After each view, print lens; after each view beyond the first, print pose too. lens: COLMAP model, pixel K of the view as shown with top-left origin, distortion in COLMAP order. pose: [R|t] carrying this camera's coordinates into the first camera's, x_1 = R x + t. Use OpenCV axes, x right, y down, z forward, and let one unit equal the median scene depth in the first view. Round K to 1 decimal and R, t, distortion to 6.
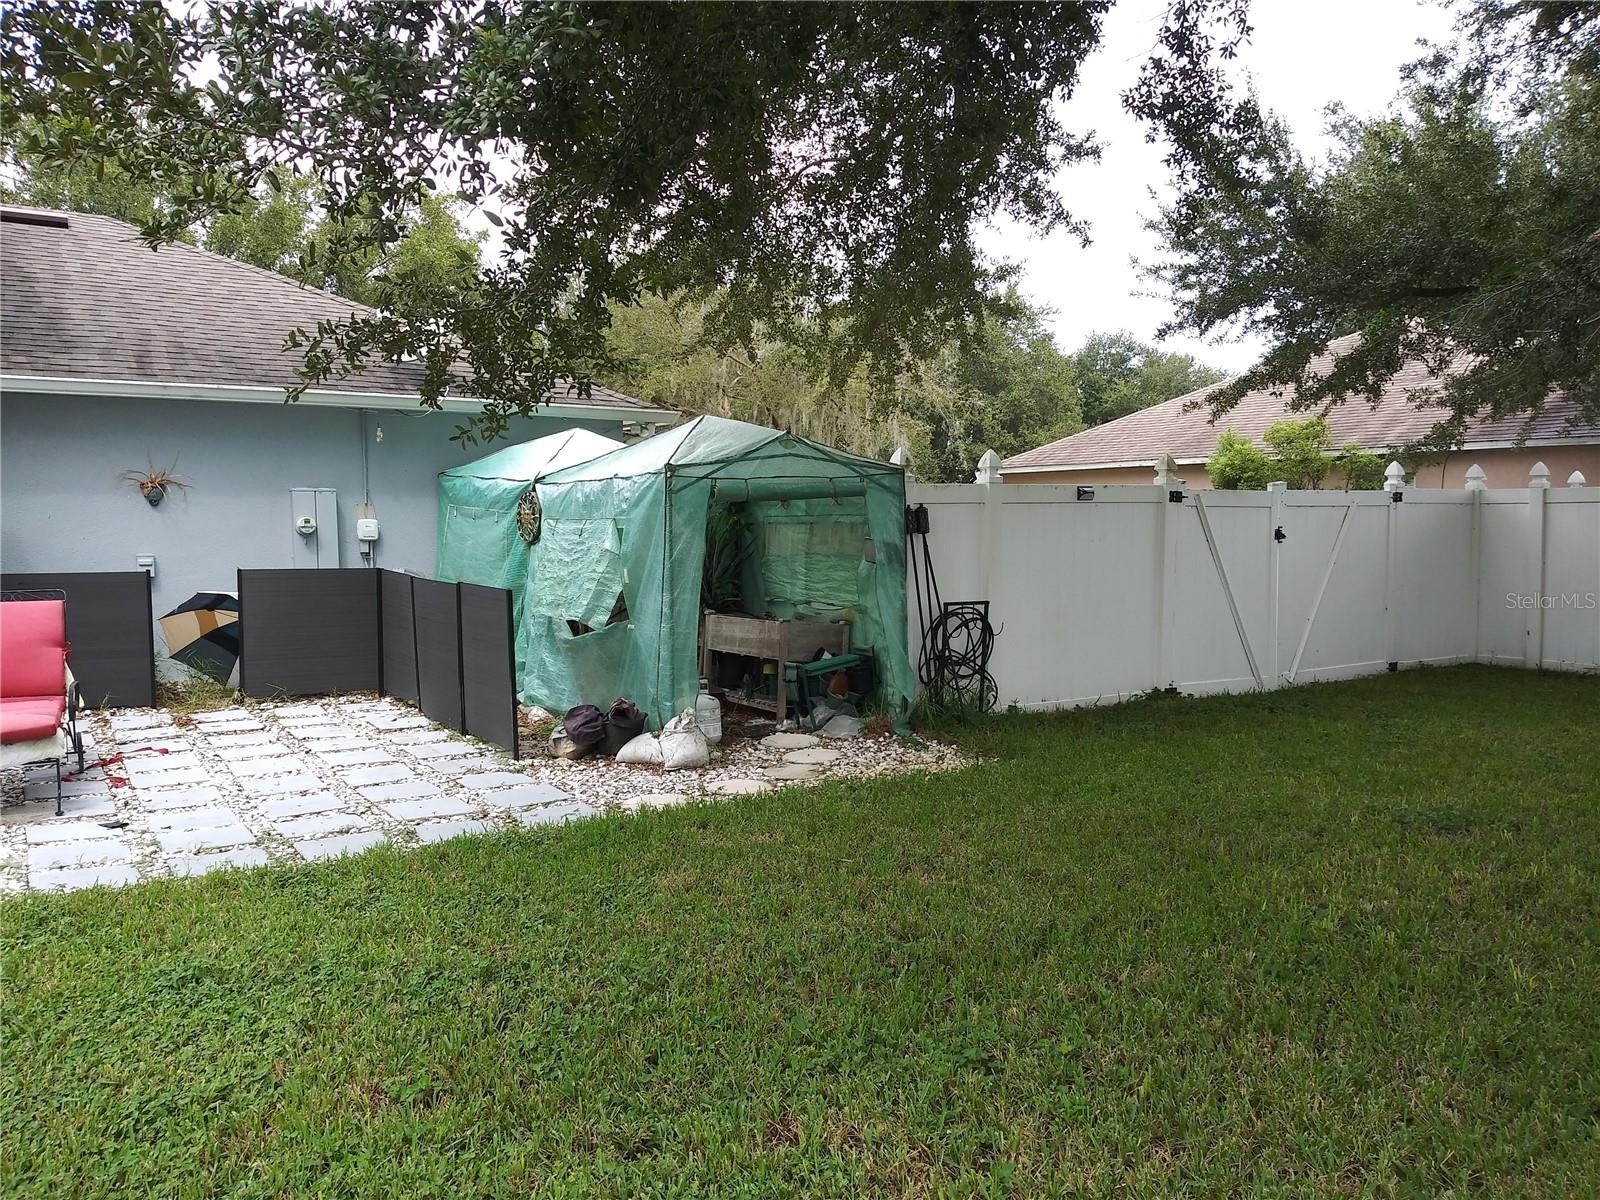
lens RADIAL K [[1280.4, 0, 800.0], [0, 1280.4, 600.0], [0, 0, 1]] dist [0.057525, -0.004186]
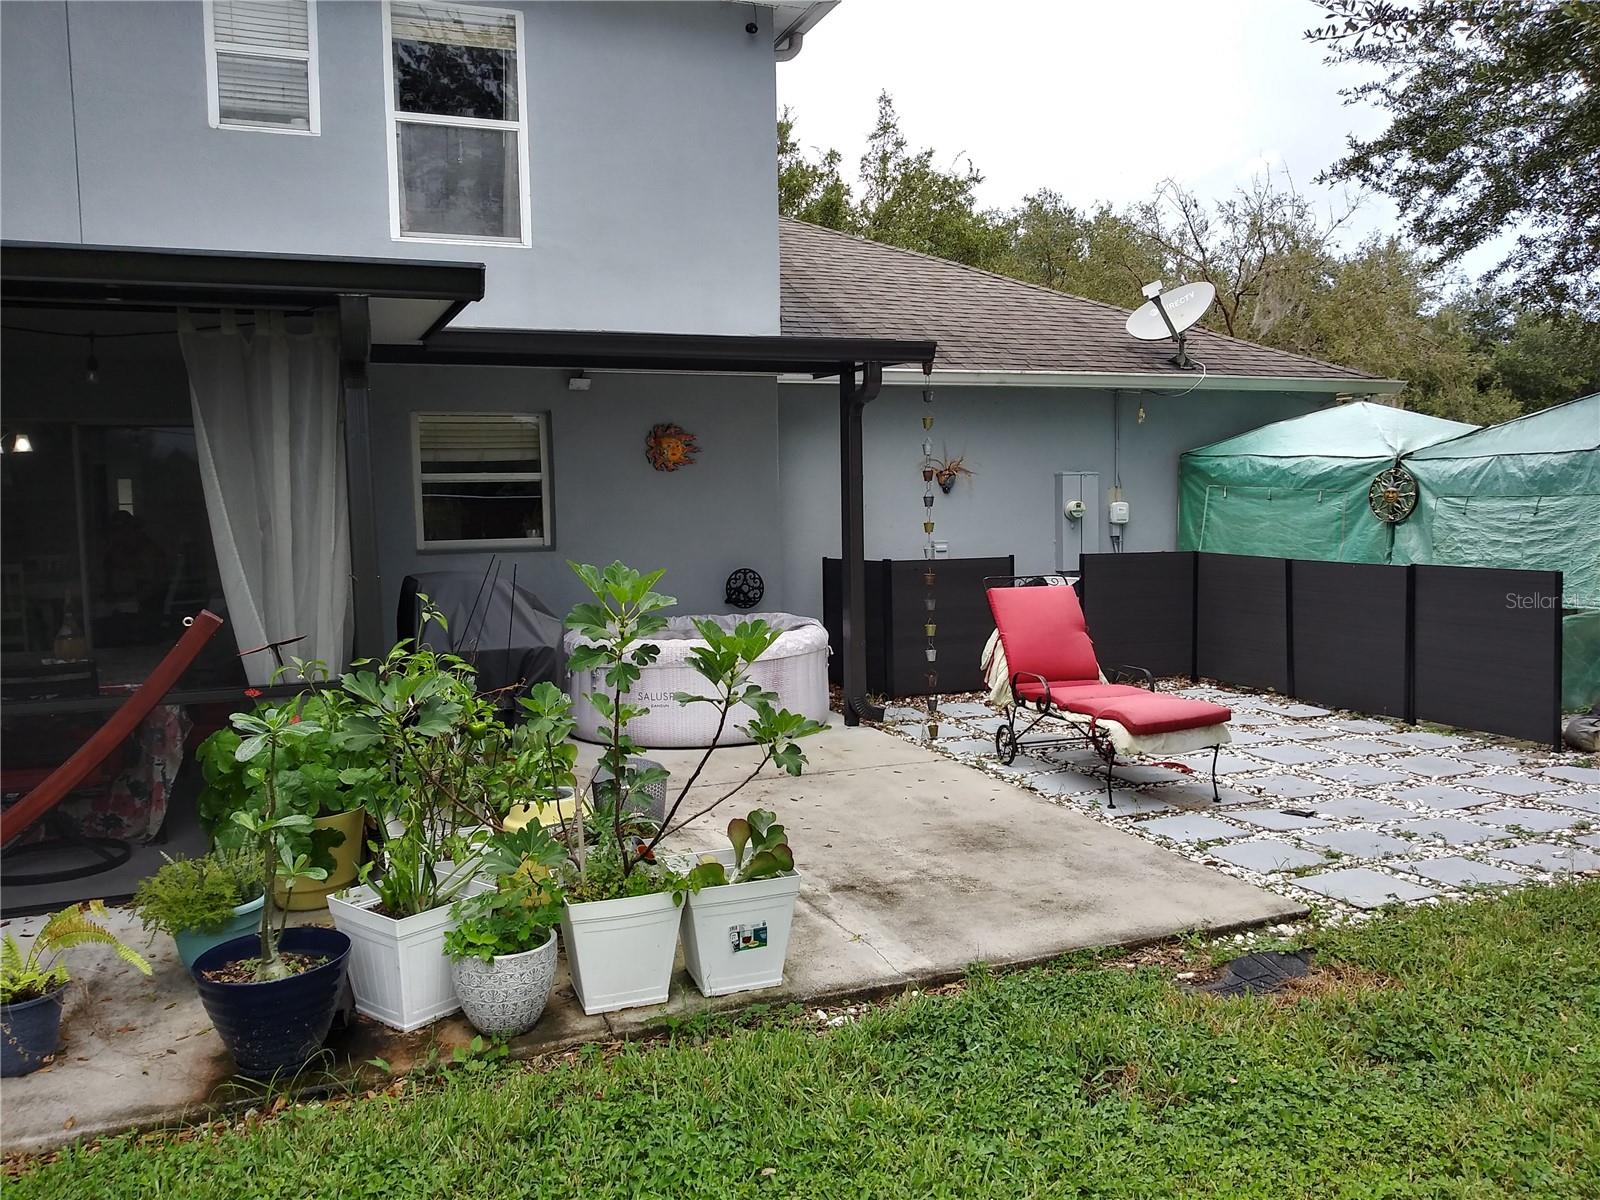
lens RADIAL K [[1280.4, 0, 800.0], [0, 1280.4, 600.0], [0, 0, 1]] dist [0.057525, -0.004186]
pose [[0.982325, 0.002006, -0.187175, -0.430408], [0.000460, 0.999914, 0.013131, -0.001367], [0.187185, -0.012985, 0.982239, -0.011018]]
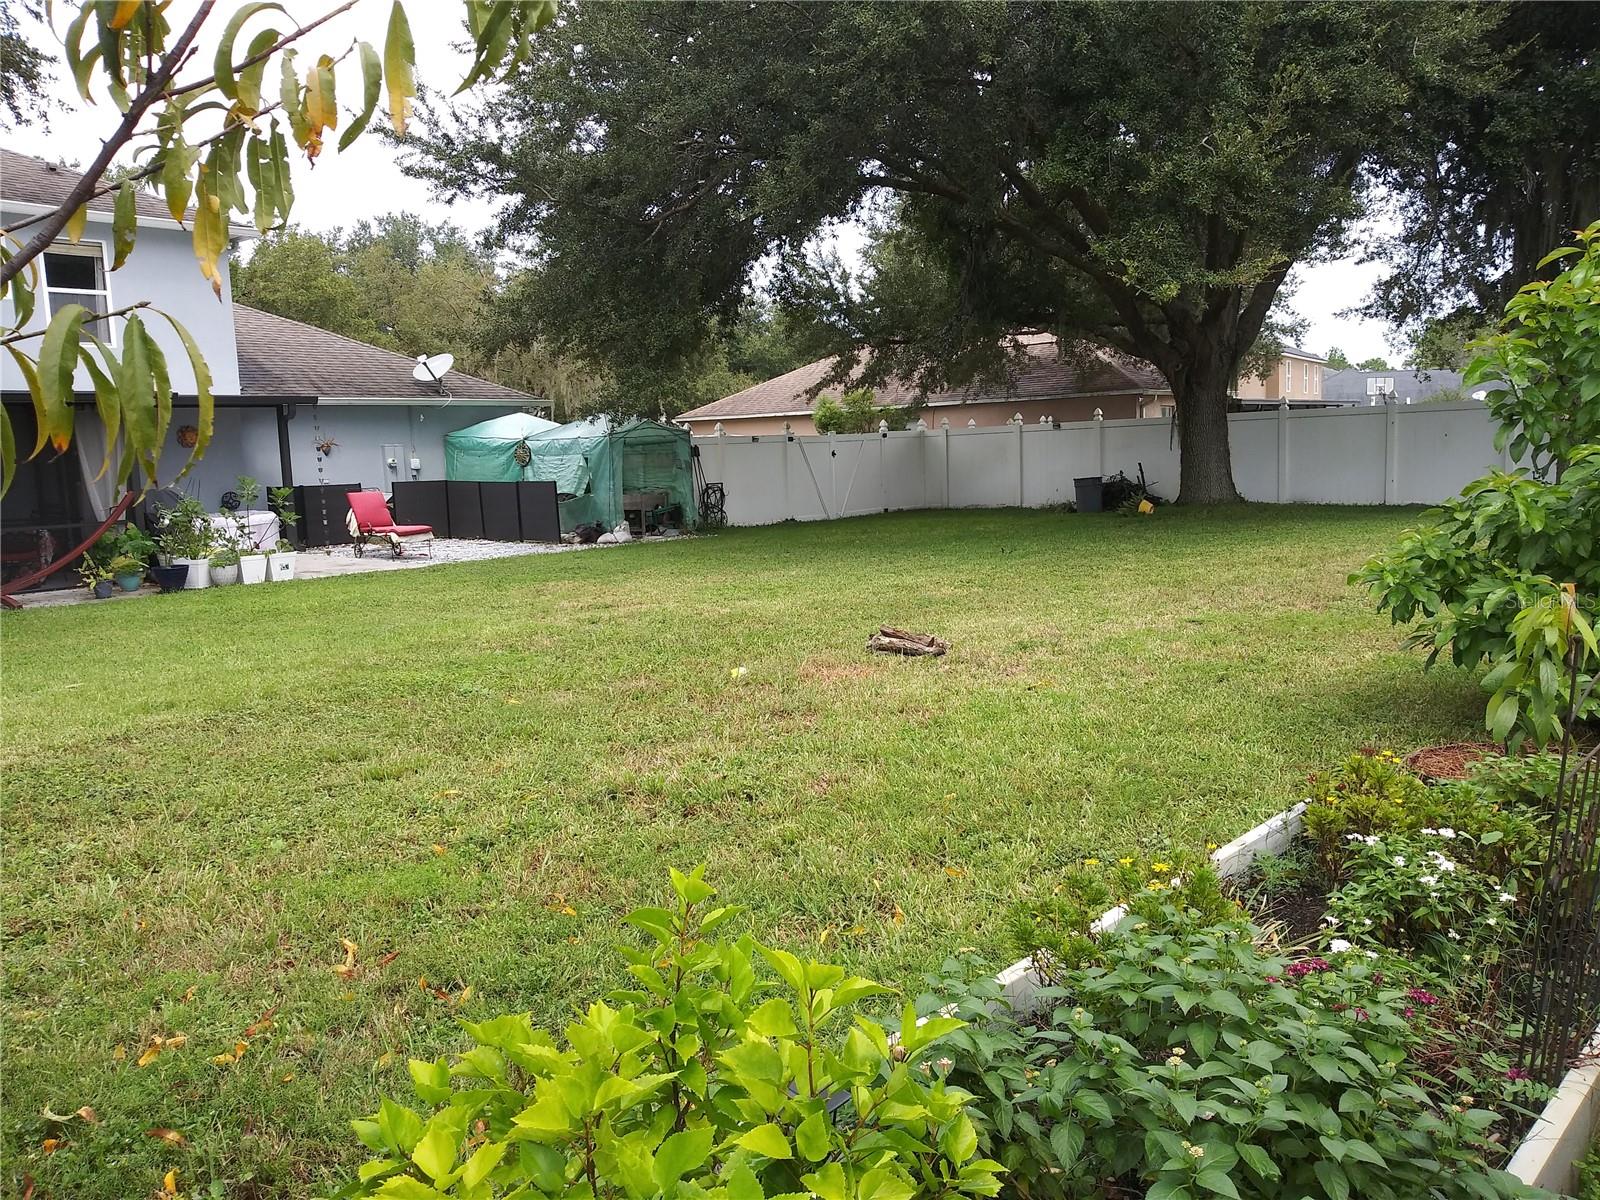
lens RADIAL K [[1280.4, 0, 800.0], [0, 1280.4, 600.0], [0, 0, 1]] dist [0.057525, -0.004186]
pose [[0.961388, -0.061280, 0.268286, -0.341205], [0.047259, 0.997173, 0.058419, 0.078131], [-0.271107, -0.043485, 0.961566, -1.271256]]
